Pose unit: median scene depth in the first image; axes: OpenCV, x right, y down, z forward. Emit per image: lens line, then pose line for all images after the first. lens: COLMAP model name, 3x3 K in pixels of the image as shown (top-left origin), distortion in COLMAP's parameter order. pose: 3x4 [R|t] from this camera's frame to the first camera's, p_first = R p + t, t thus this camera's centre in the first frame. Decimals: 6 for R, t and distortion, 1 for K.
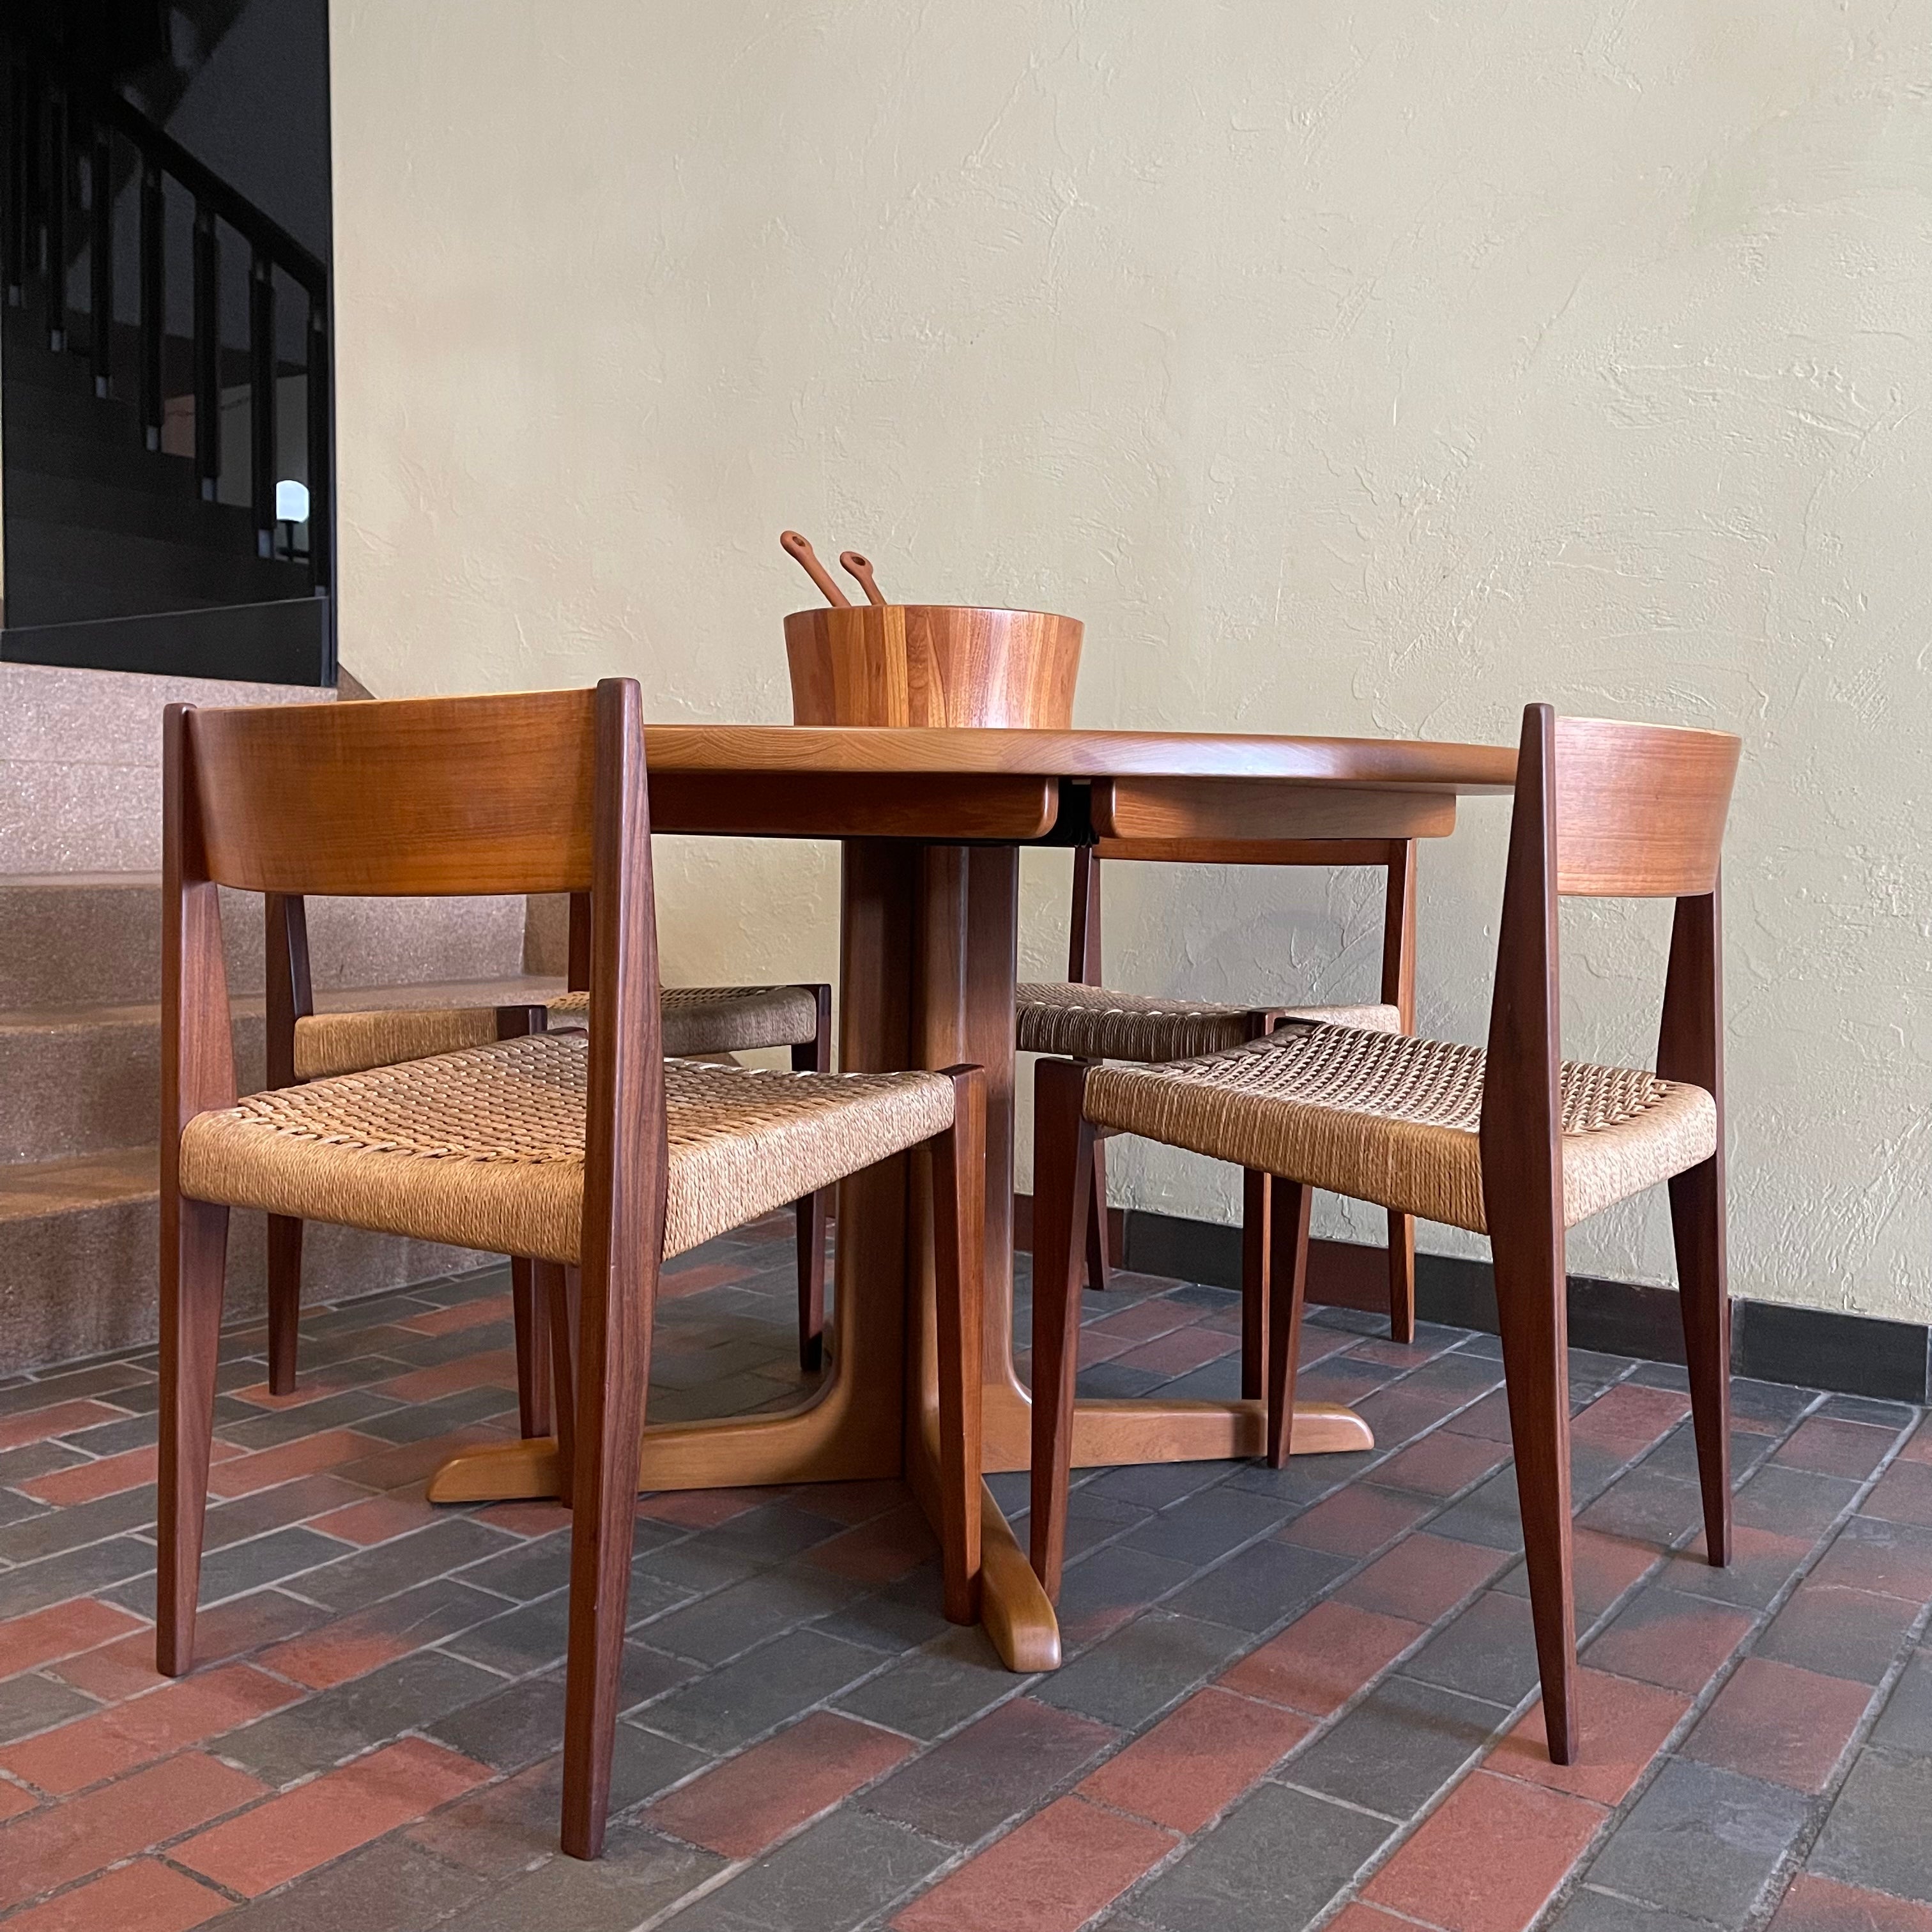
lens RADIAL K [[1942.5, 0, 962.7], [0, 1942.5, 968.4], [0, 0, 1]] dist [0.023851, 0.000000]
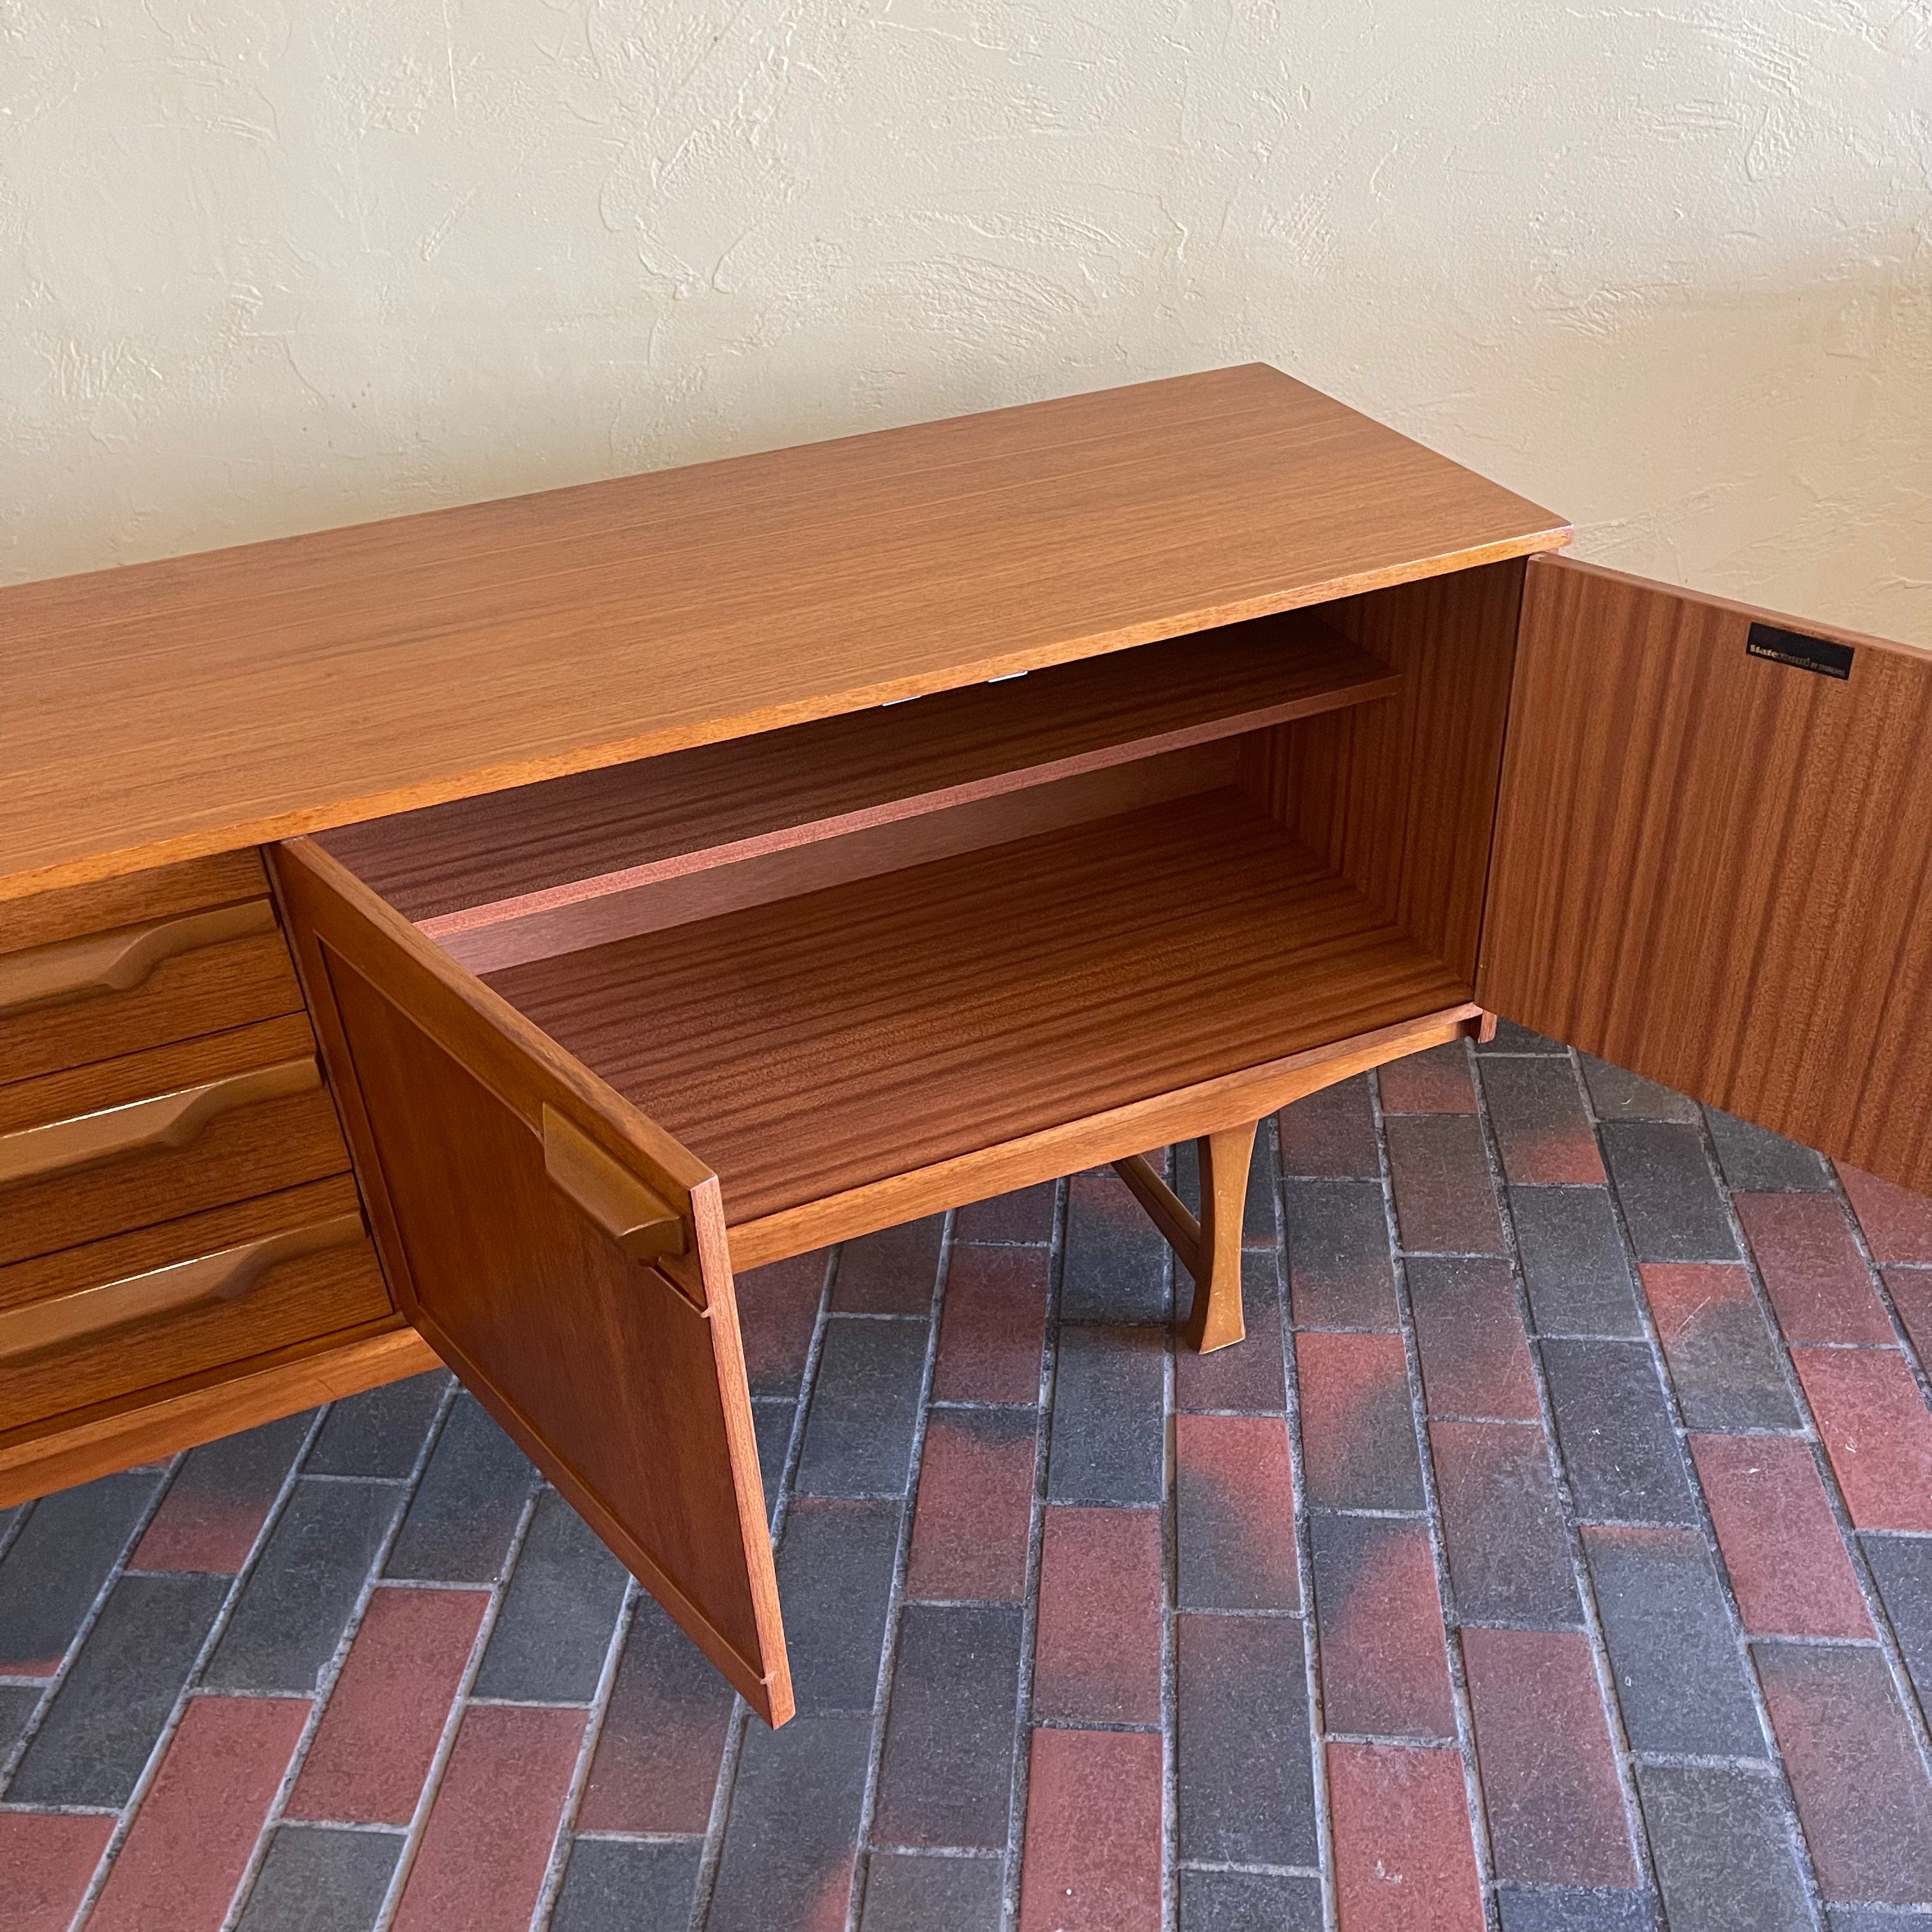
lens RADIAL K [[1942.5, 0, 984.2], [0, 1942.5, 972.0], [0, 0, 1]] dist [0.023851, 0.000000]
pose [[0.857222, -0.329900, 0.395394, -0.044244], [0.092286, 0.853824, 0.512317, -0.283658], [-0.506610, -0.402680, 0.762362, 0.348792]]
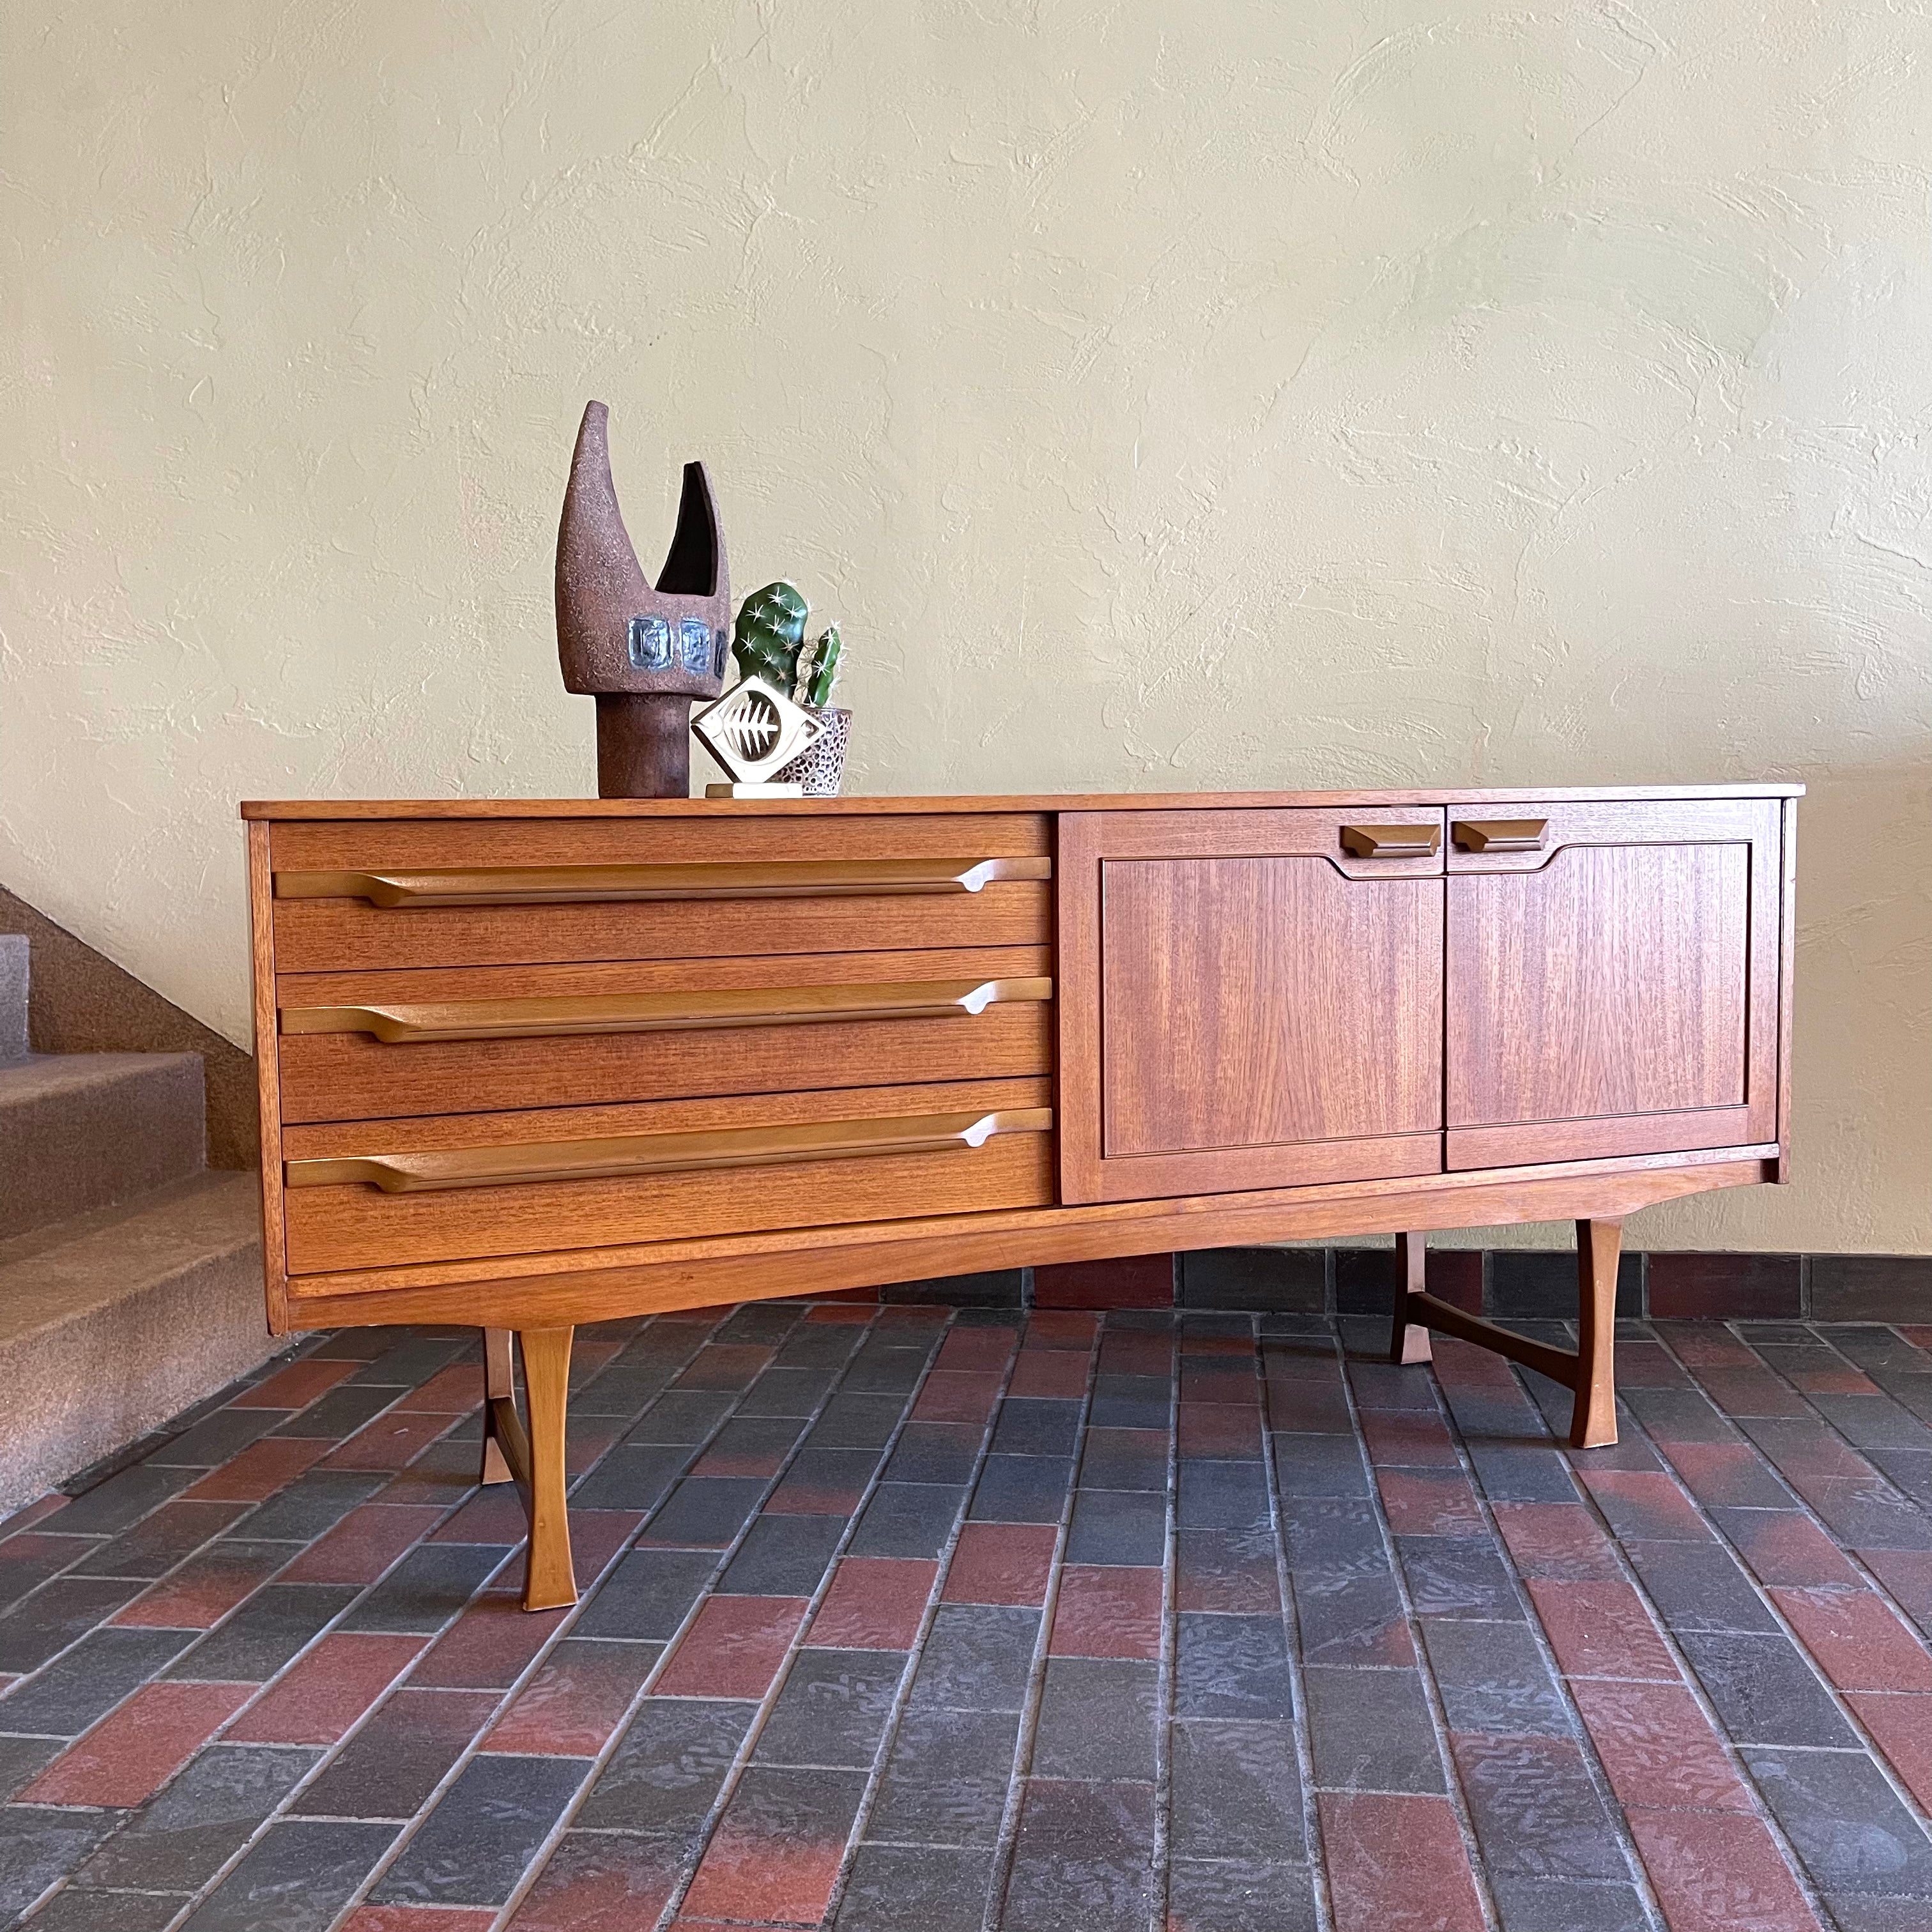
lens RADIAL K [[1942.5, 0, 956.7], [0, 1942.5, 967.1], [0, 0, 1]] dist [0.023851, 0.000000]
pose [[0.878688, -0.061517, 0.473416, -0.413208], [0.060666, 0.998012, 0.017086, -0.036588], [-0.473526, 0.013707, 0.880673, 0.136103]]
